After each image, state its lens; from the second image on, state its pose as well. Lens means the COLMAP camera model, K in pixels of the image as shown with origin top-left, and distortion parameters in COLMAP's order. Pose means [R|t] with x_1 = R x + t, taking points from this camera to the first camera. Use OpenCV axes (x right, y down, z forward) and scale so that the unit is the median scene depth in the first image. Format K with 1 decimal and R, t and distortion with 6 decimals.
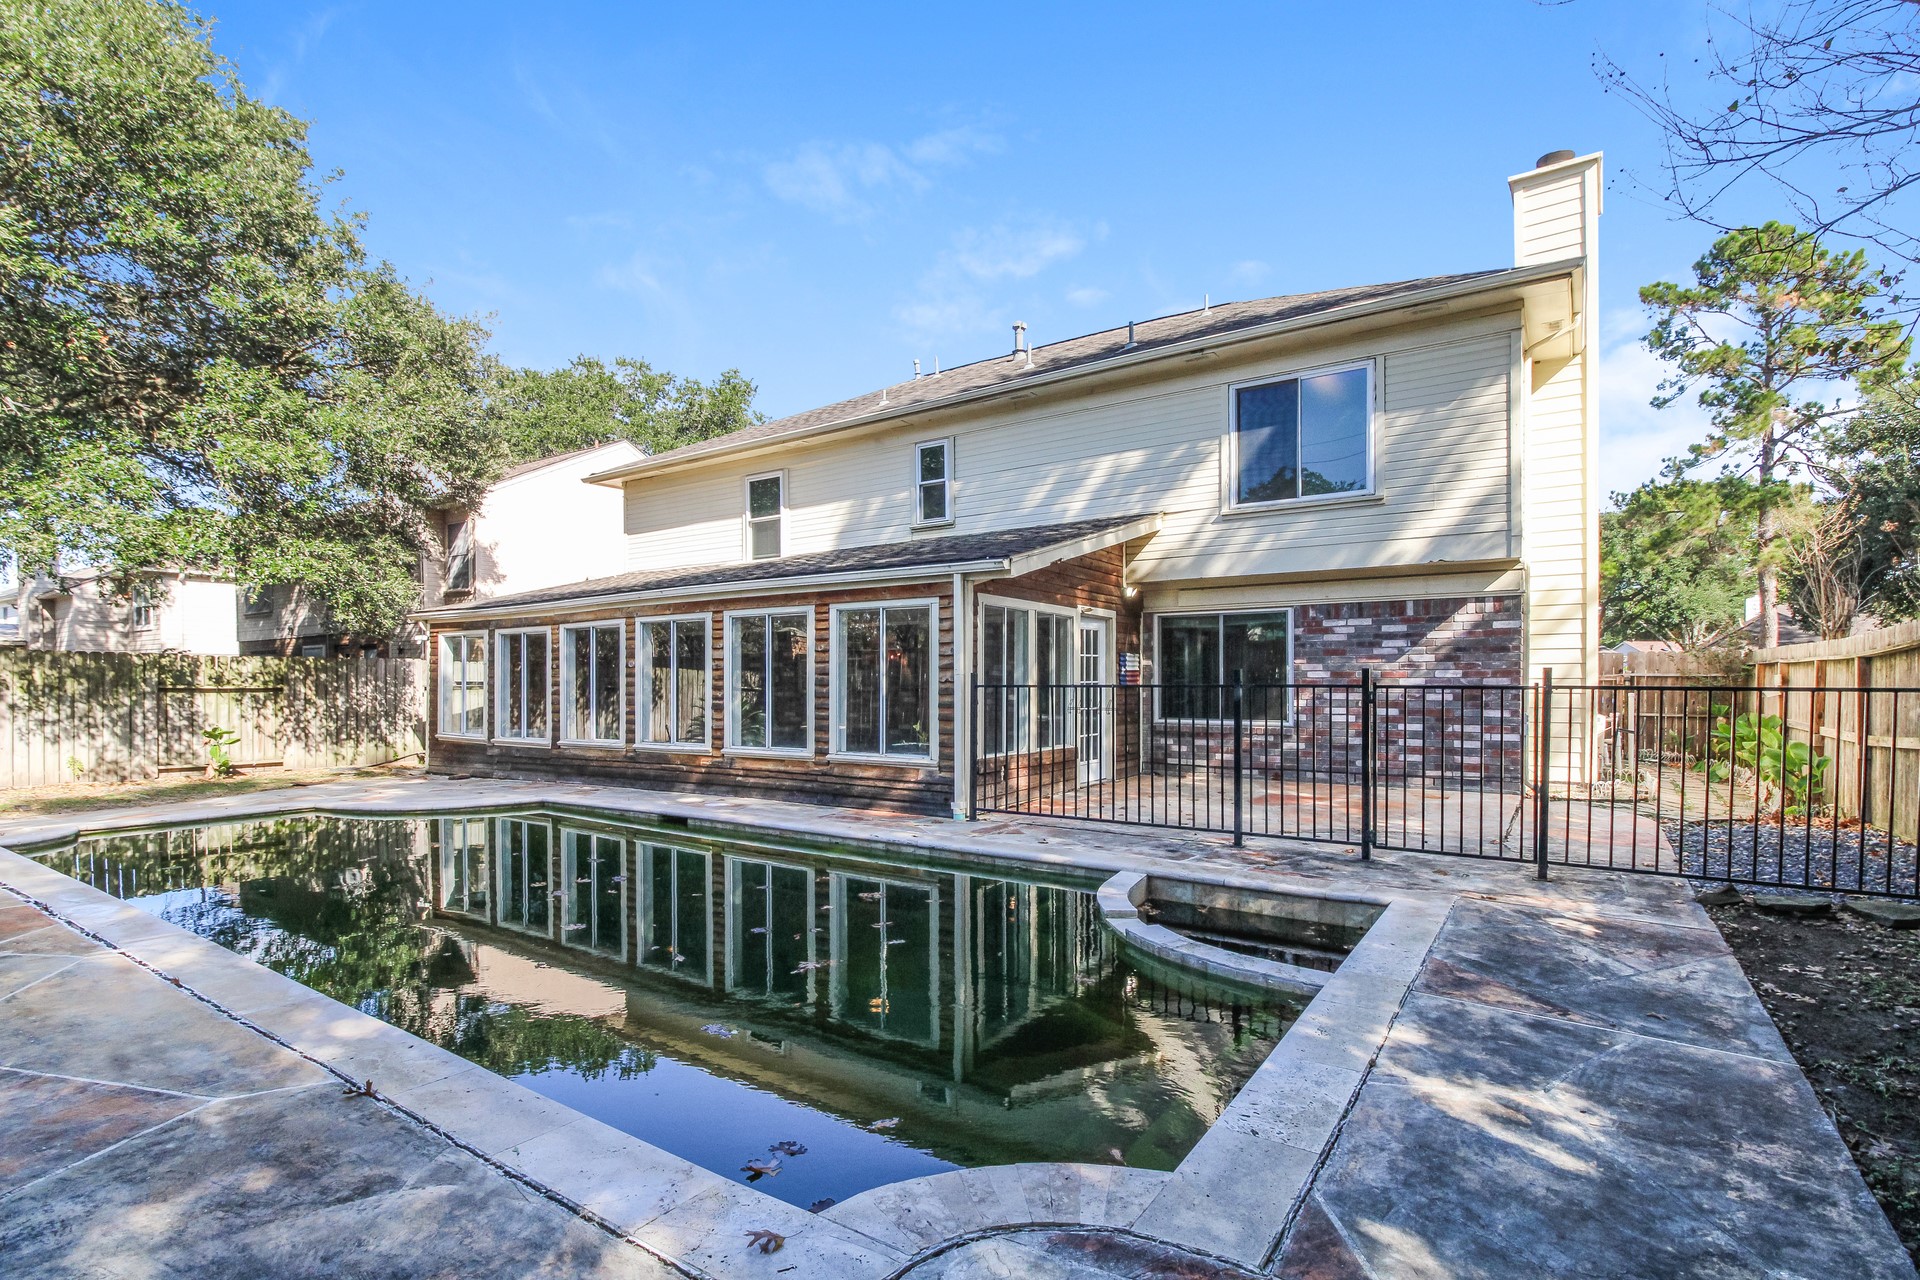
lens RADIAL K [[930.7, 0, 964.5], [0, 930.7, 690.7], [0, 0, 1]] dist [-0.001039, -0.000167]
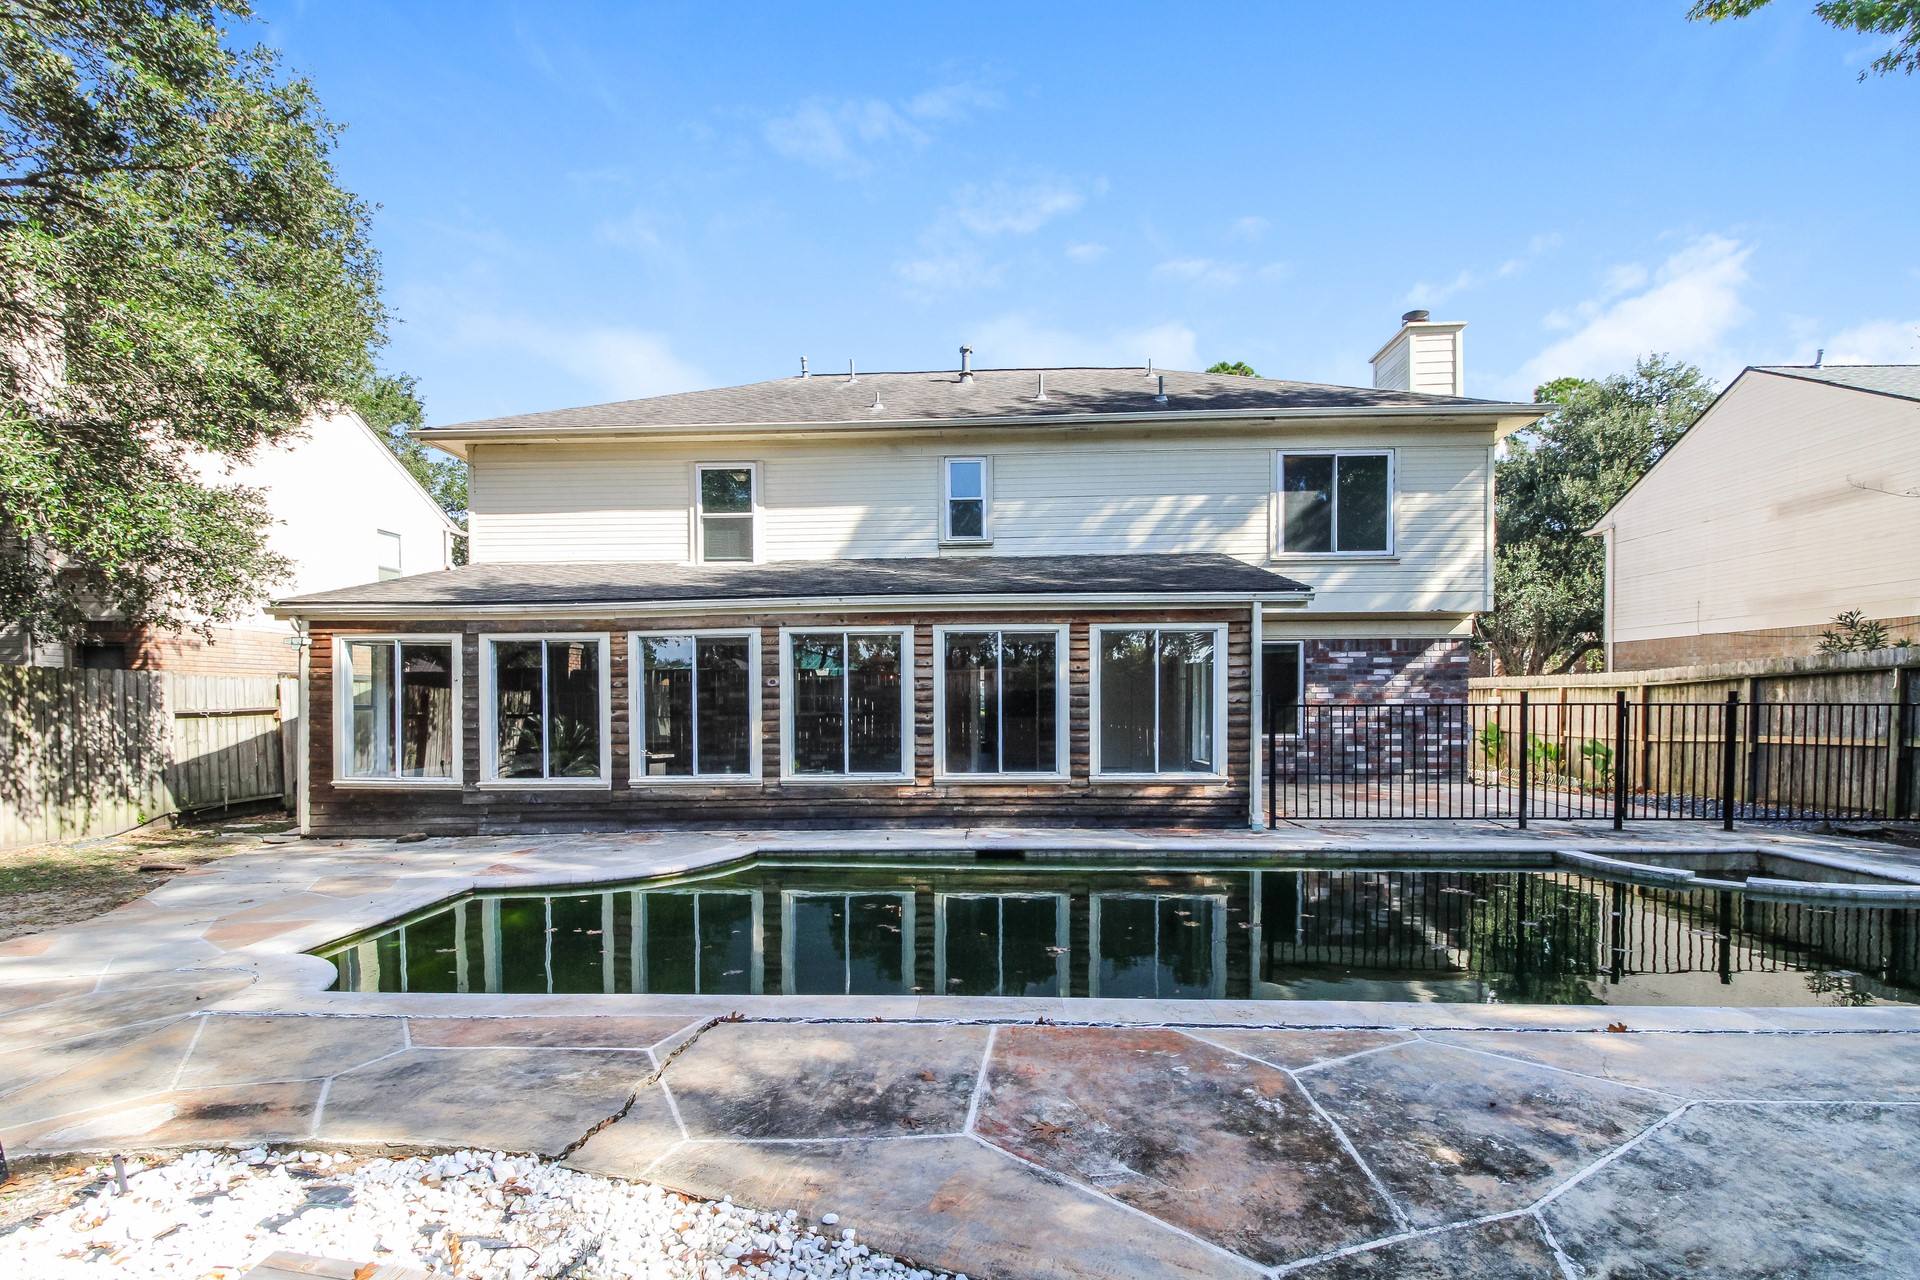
lens RADIAL K [[927.1, 0, 965.7], [0, 927.1, 724.4], [0, 0, 1]] dist [-0.000232, -0.000156]
pose [[0.849468, -0.014743, 0.527434, -0.690605], [0.007287, 0.999842, 0.016213, -0.003076], [-0.527590, -0.009929, 0.849441, 0.209889]]
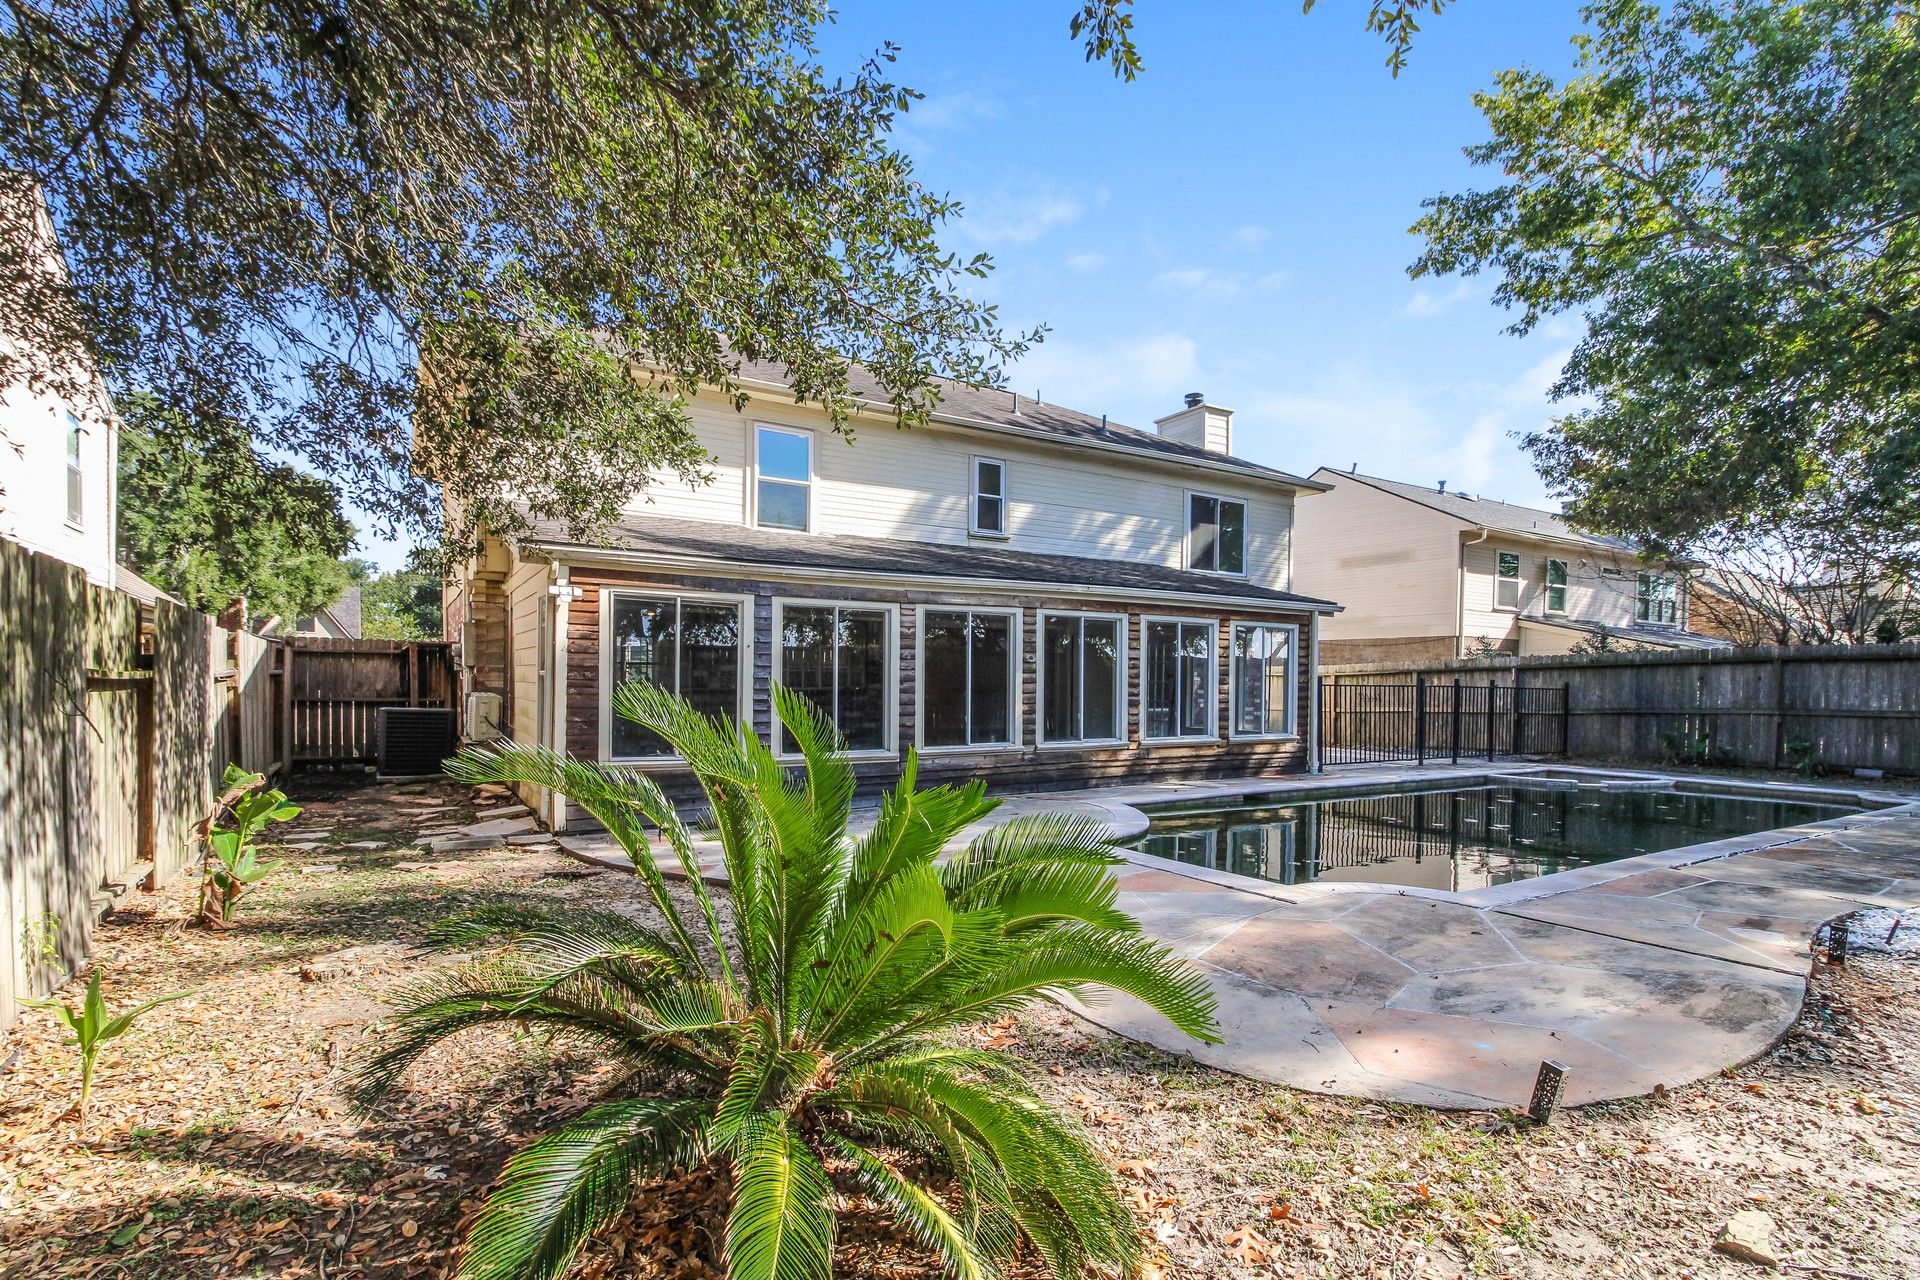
lens RADIAL K [[930.7, 0, 964.5], [0, 930.7, 690.7], [0, 0, 1]] dist [-0.001039, -0.000167]
pose [[0.394815, -0.002070, 0.918758, -1.305582], [-0.004084, 0.999984, 0.004008, -0.000070], [-0.918752, -0.005334, 0.394800, 0.739427]]
